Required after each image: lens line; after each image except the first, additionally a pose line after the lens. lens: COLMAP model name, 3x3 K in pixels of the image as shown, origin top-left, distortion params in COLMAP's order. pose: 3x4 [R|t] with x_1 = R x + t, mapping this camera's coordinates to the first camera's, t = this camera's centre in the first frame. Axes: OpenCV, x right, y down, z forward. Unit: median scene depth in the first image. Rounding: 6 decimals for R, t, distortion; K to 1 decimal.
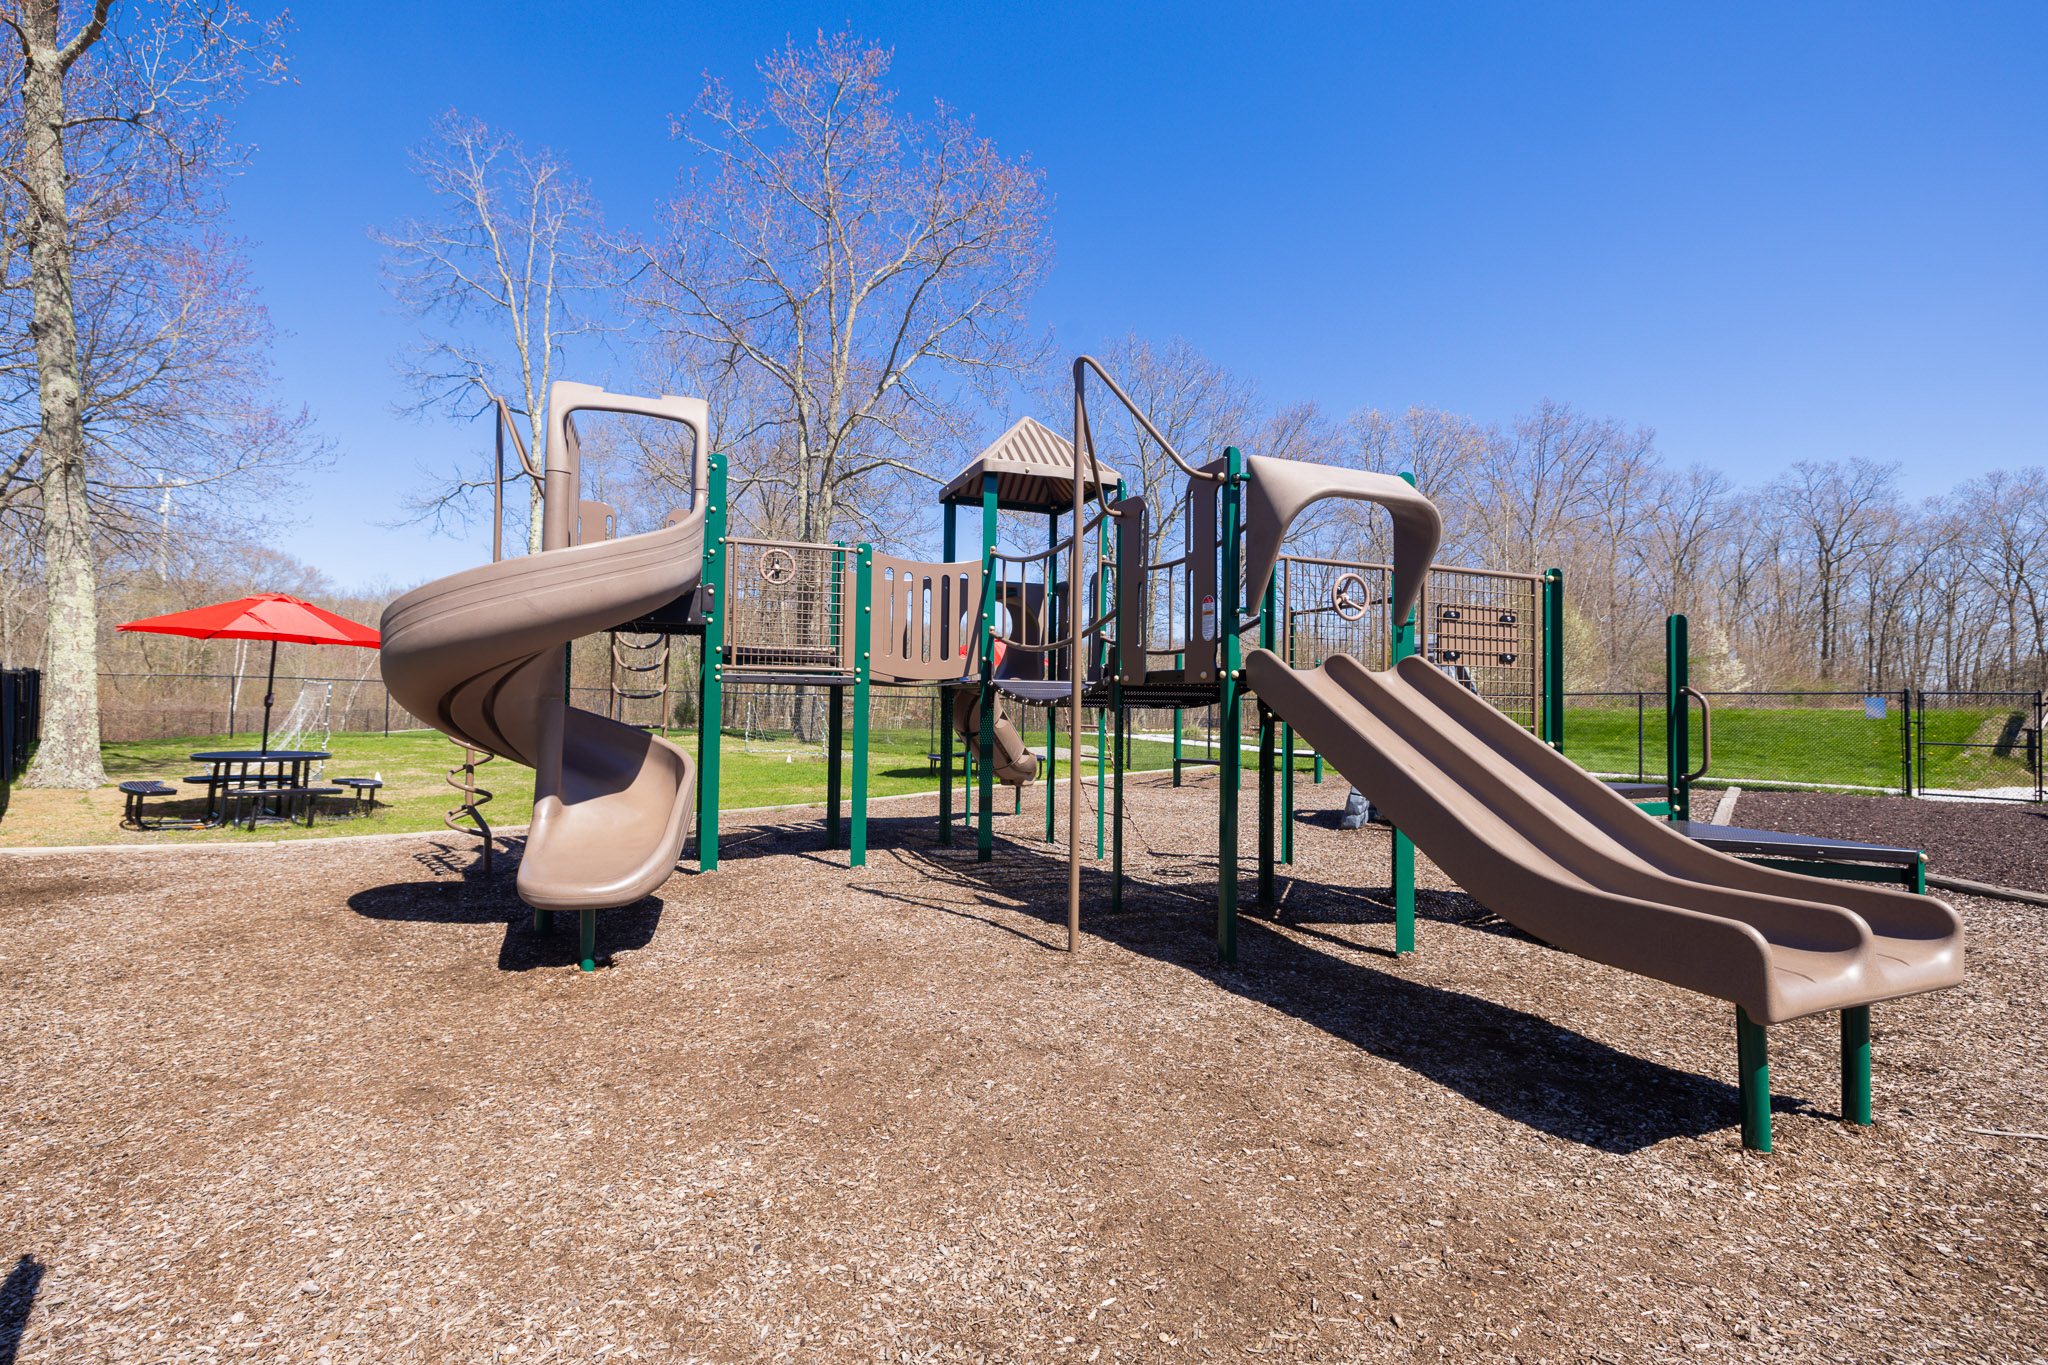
lens RADIAL K [[891.0, 0, 1044.3], [0, 891.0, 694.6], [0, 0, 1]] dist [0.000934, -0.016899]
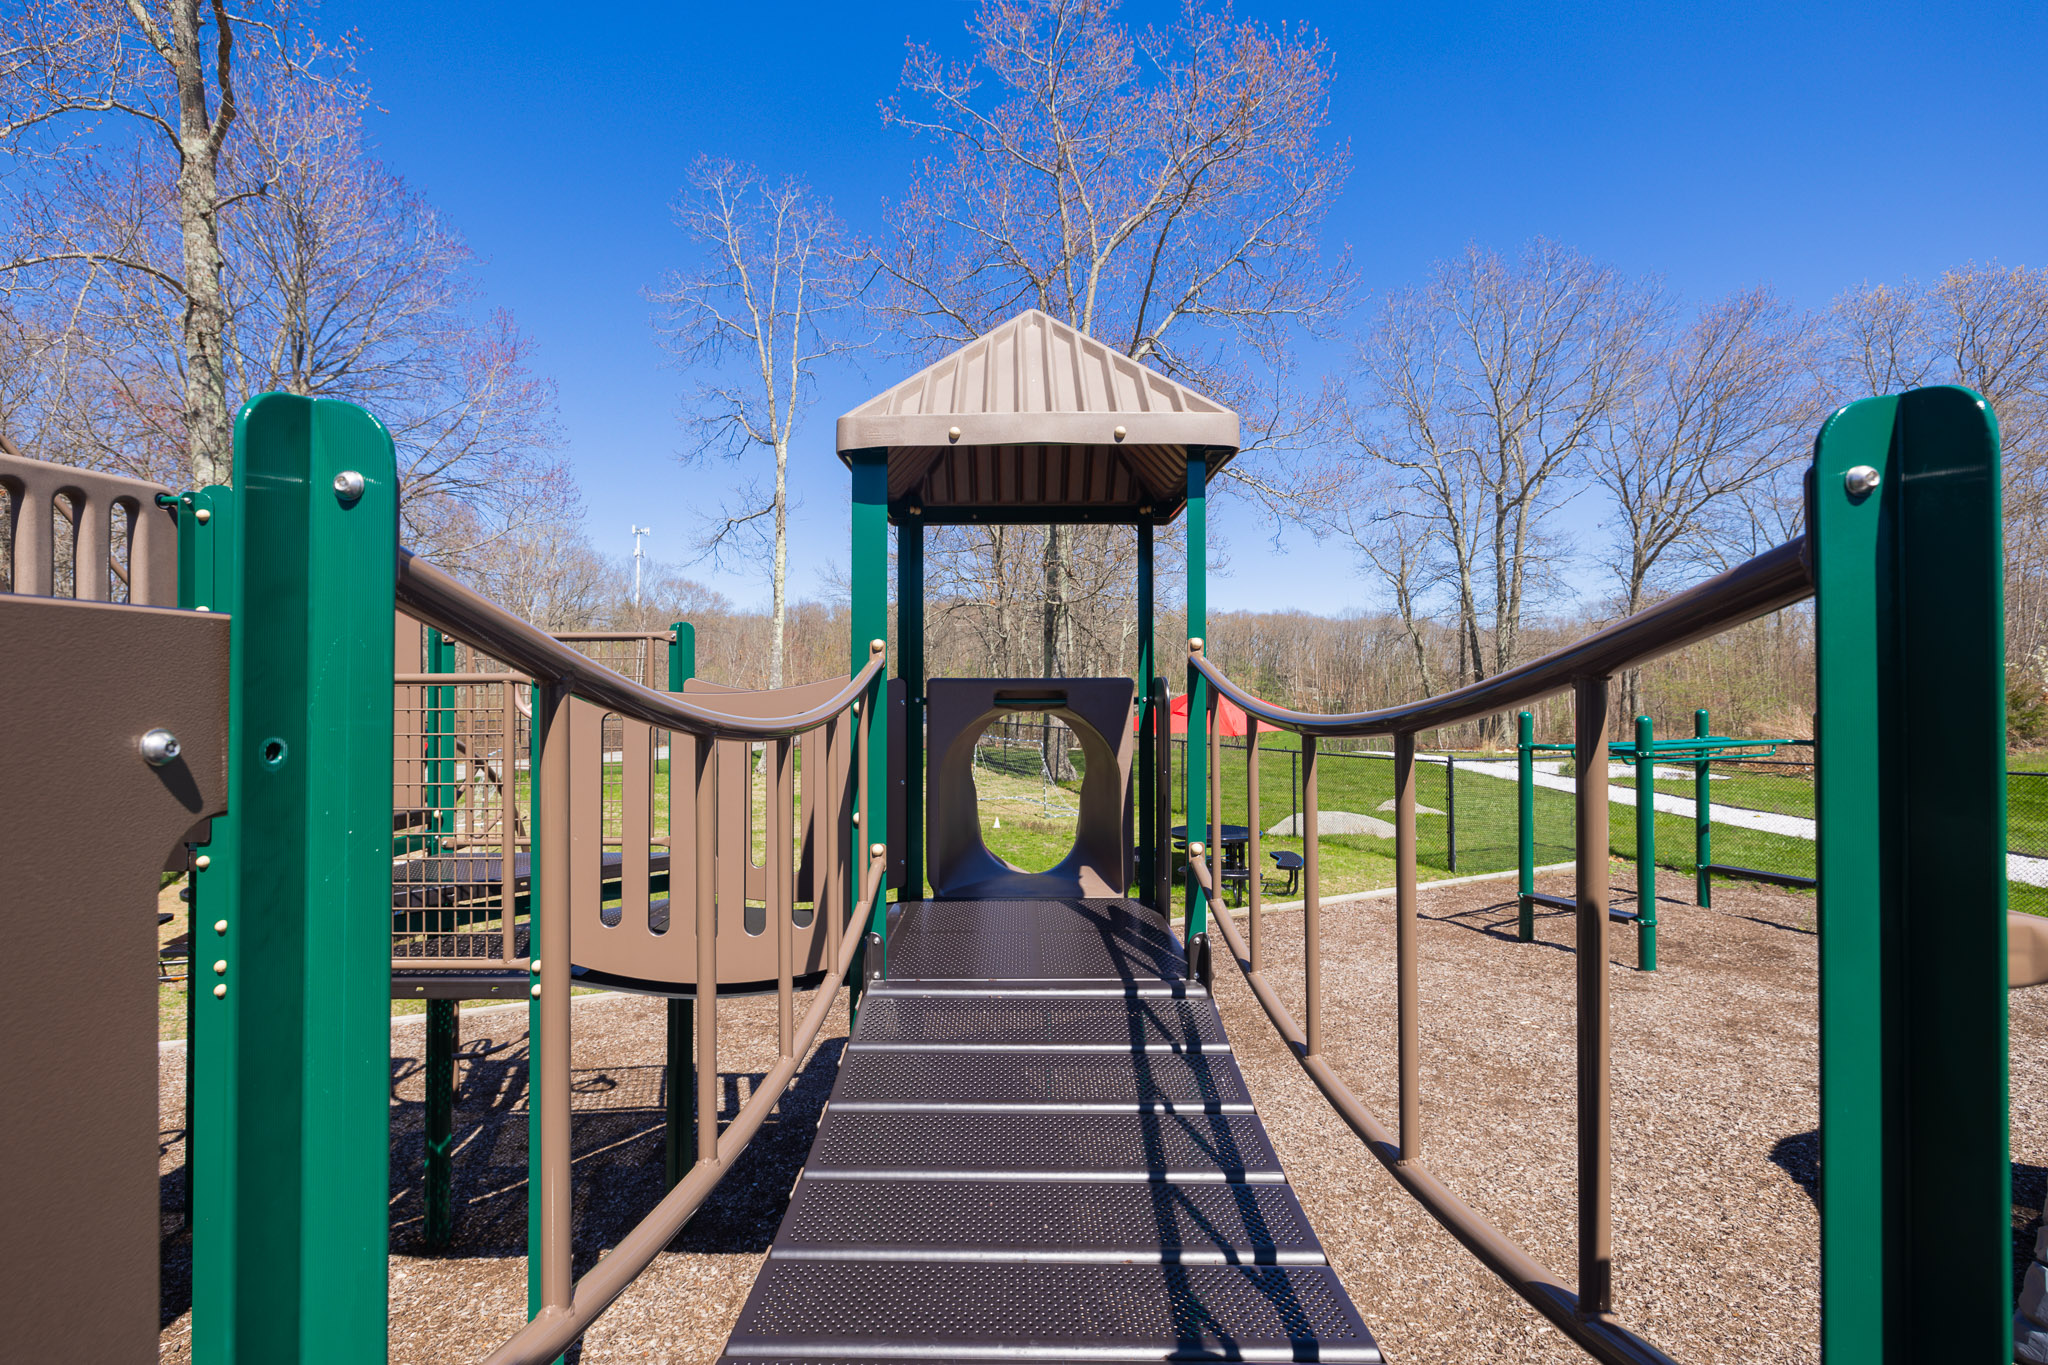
lens RADIAL K [[869.6, 0, 1011.5], [0, 869.6, 675.2], [0, 0, 1]] dist [-0.050511, 0.016200]
pose [[0.908372, -0.016085, -0.417853, 0.052248], [0.015897, 0.999866, -0.003930, -0.050550], [0.417861, -0.003073, 0.908506, 0.231386]]
